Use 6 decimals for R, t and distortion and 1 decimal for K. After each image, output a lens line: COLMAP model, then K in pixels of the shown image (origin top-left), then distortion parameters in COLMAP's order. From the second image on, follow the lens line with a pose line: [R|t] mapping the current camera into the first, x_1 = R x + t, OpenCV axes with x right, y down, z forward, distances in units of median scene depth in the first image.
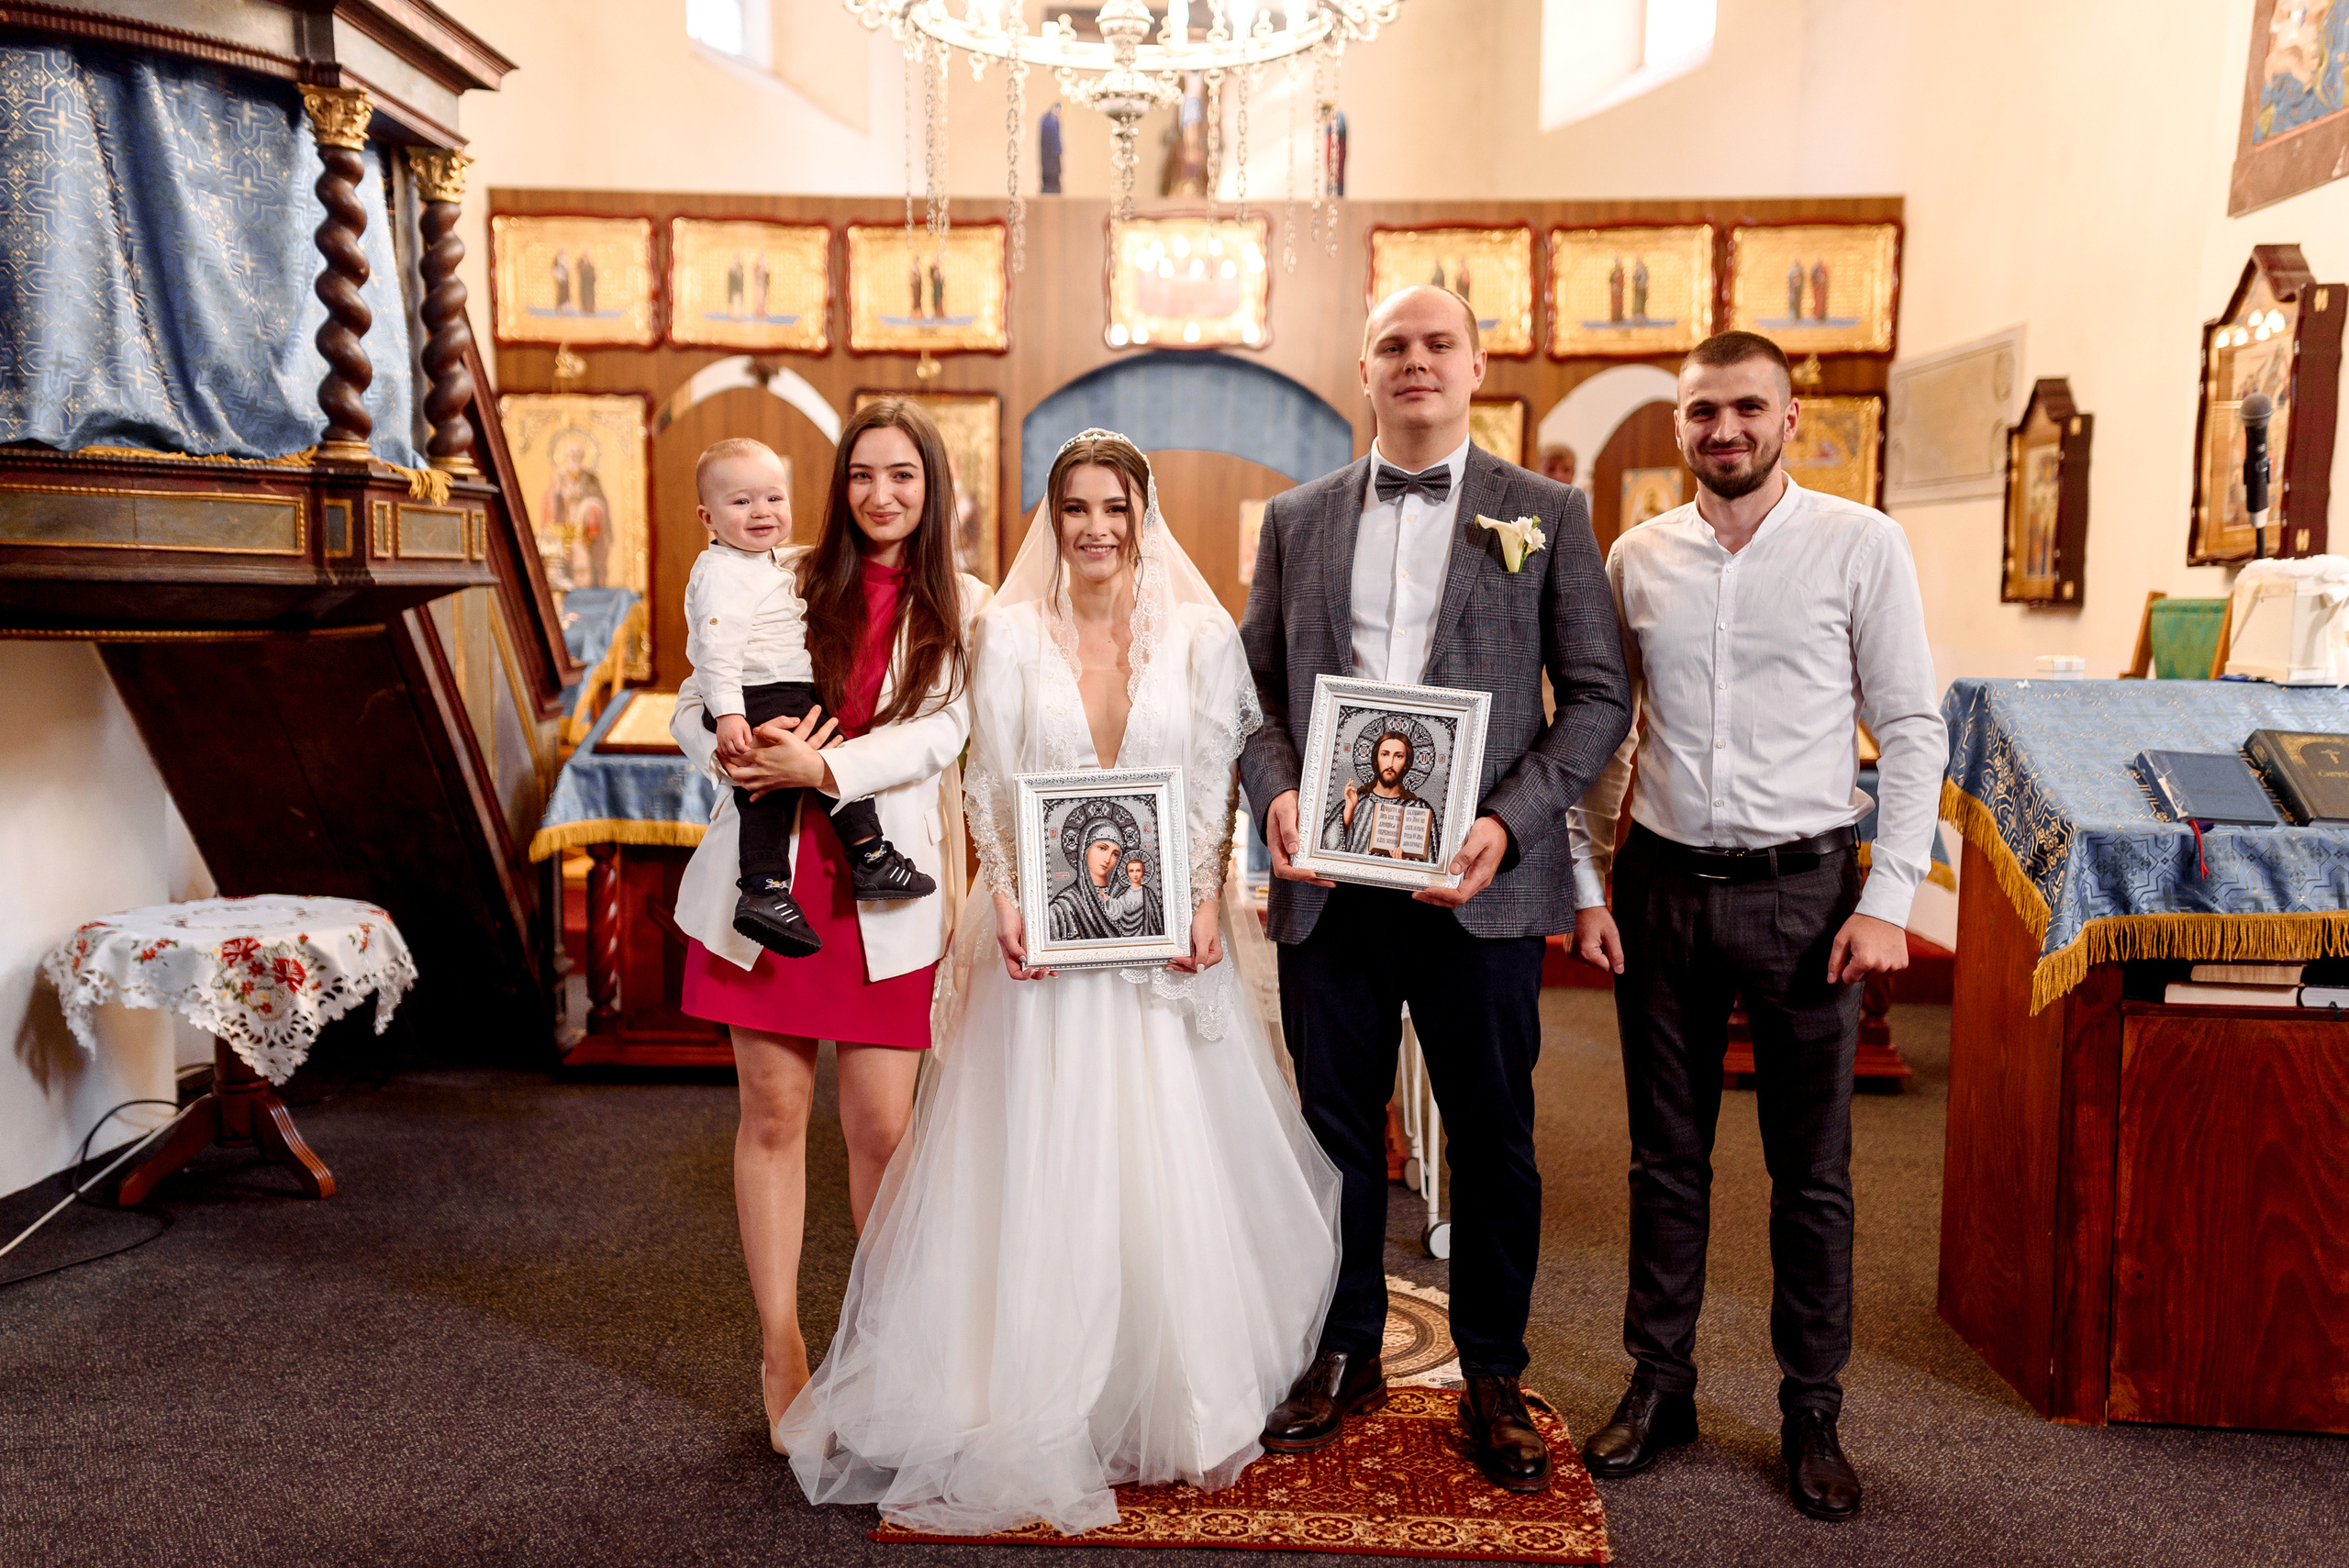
lens RADIAL K [[2245.1, 0, 1173.8], [0, 2245.1, 793.2], [0, 0, 1]] dist [0.129361, 0.116752]
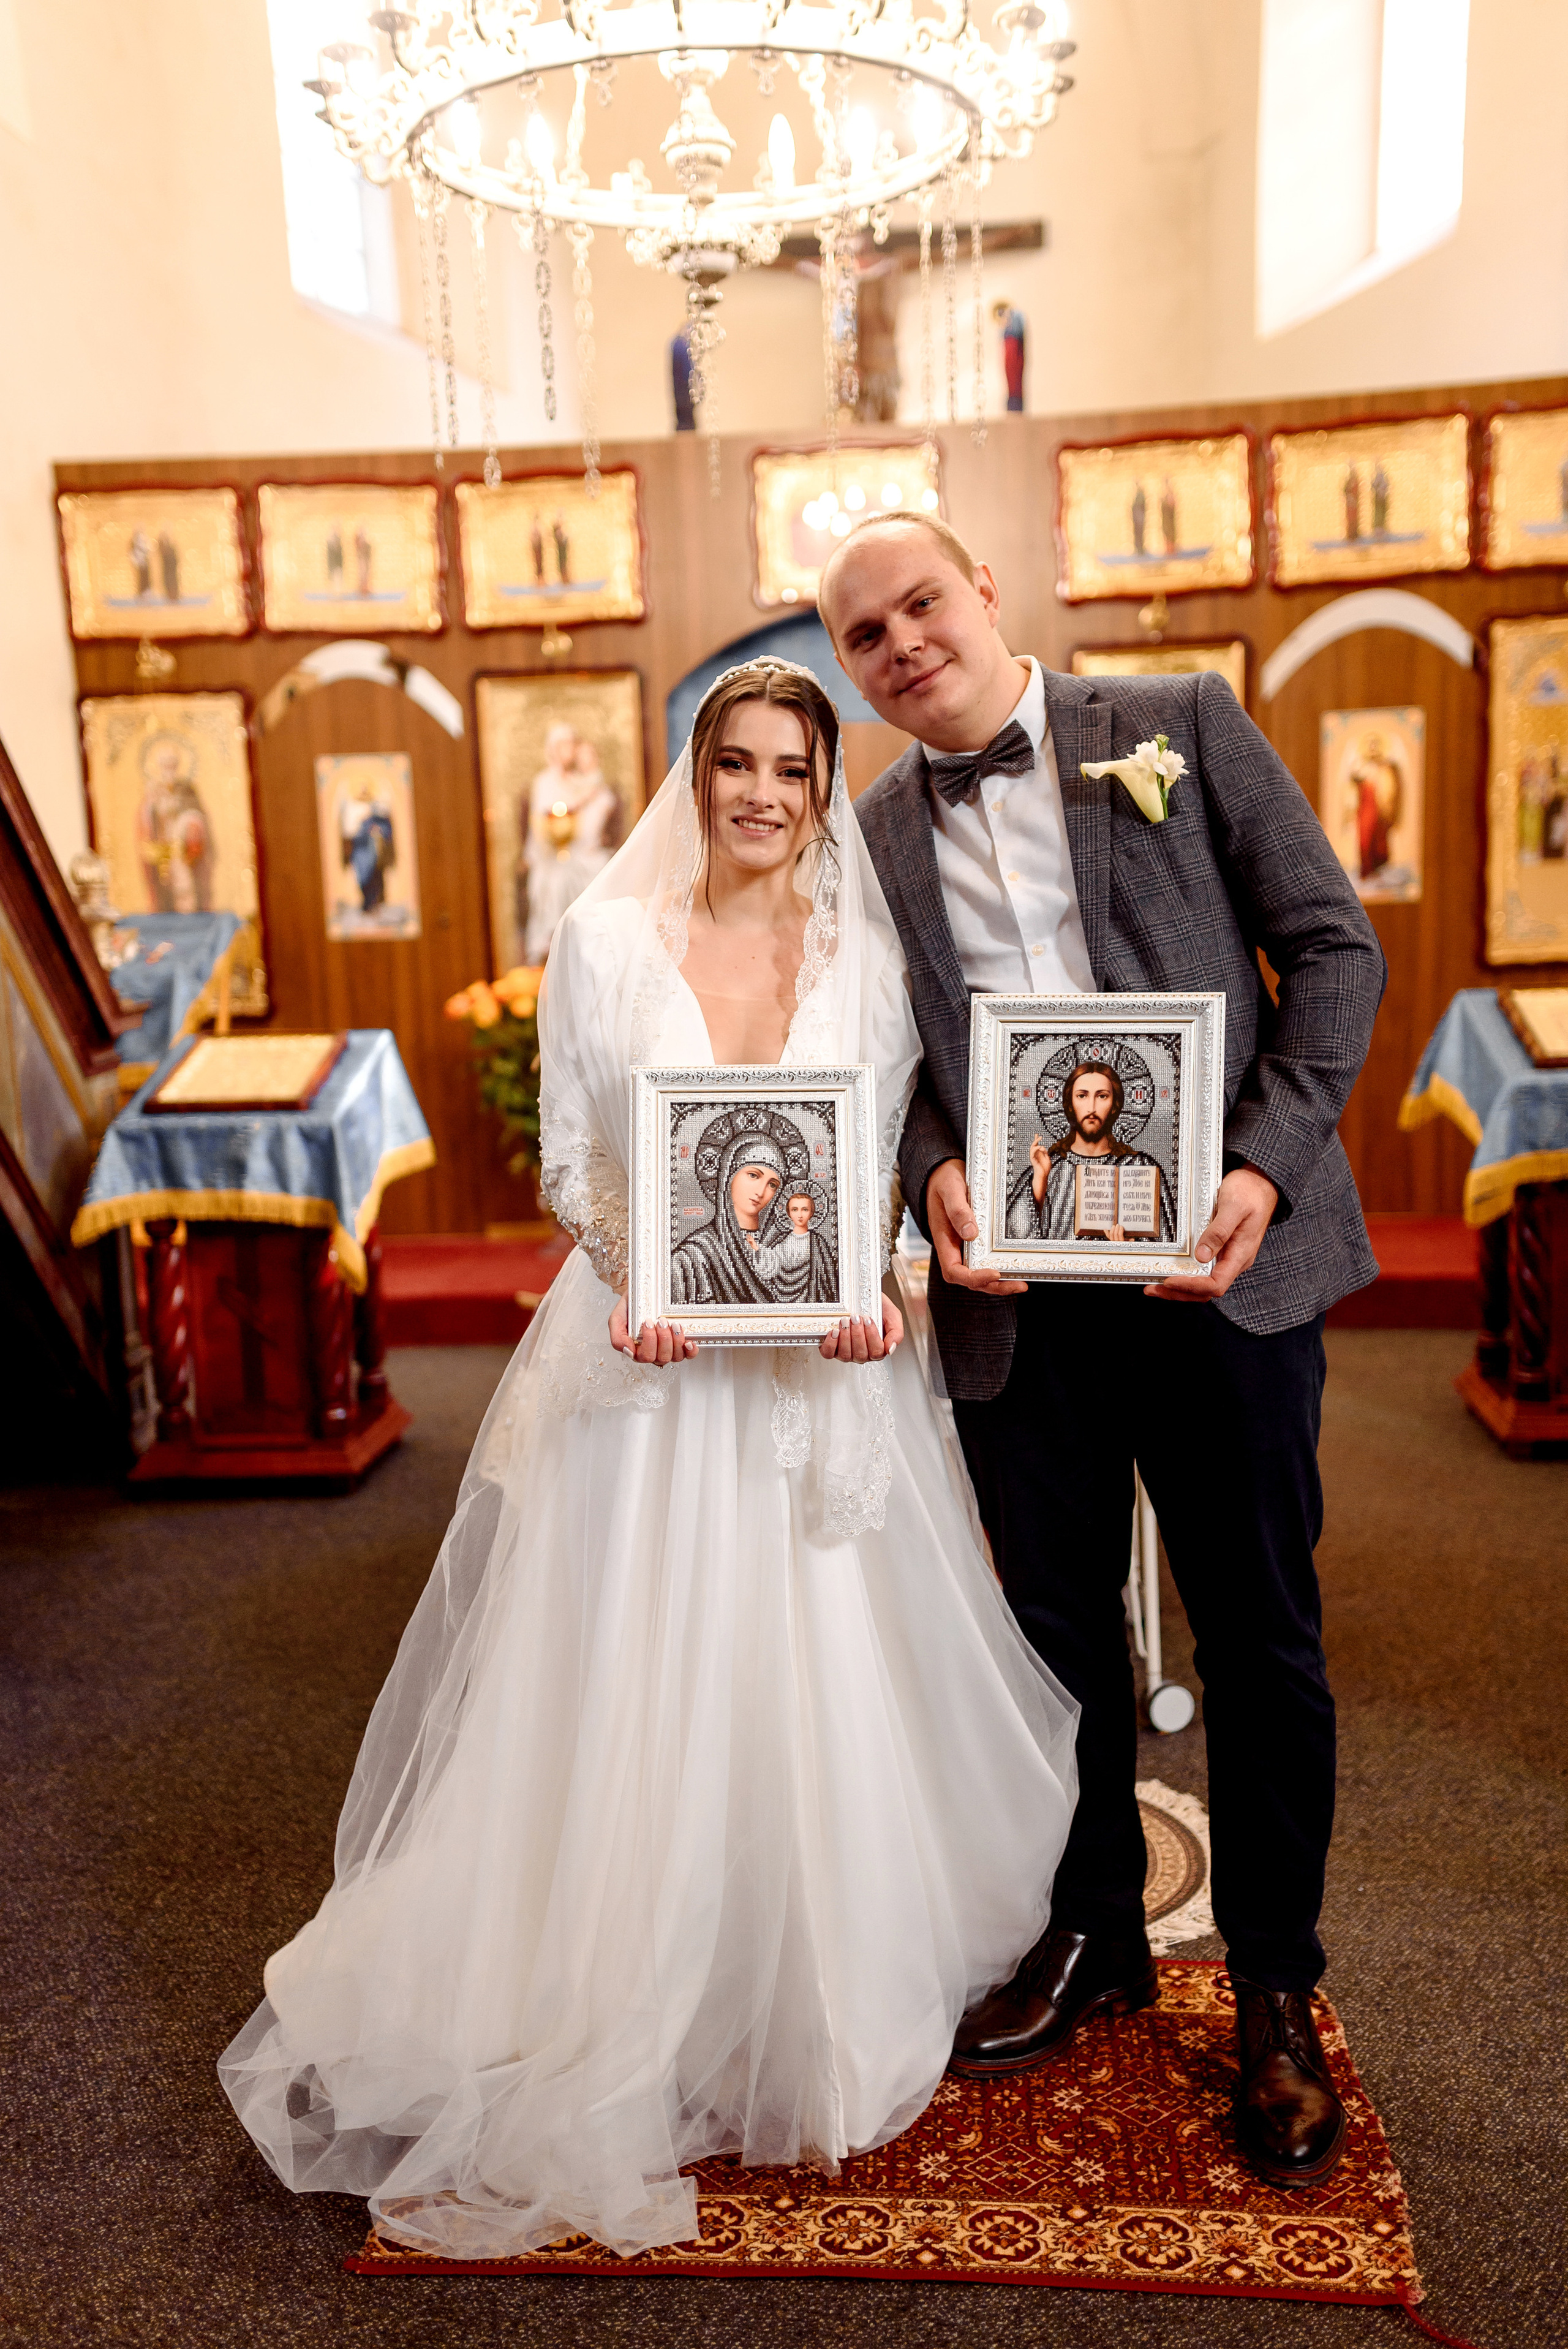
lens RADIAL K [[2244.9, 0, 781.5], [0, 2244.9, 1177.5], [0, 0, 1]] dist [0.129361, 0.116752]
pose [[0.997409, -0.041399, -0.058834, 0.023309], [0.043754, 0.998268, 0.039318, -0.012818], [0.057104, -0.041790, 0.997493, 0.127821]]
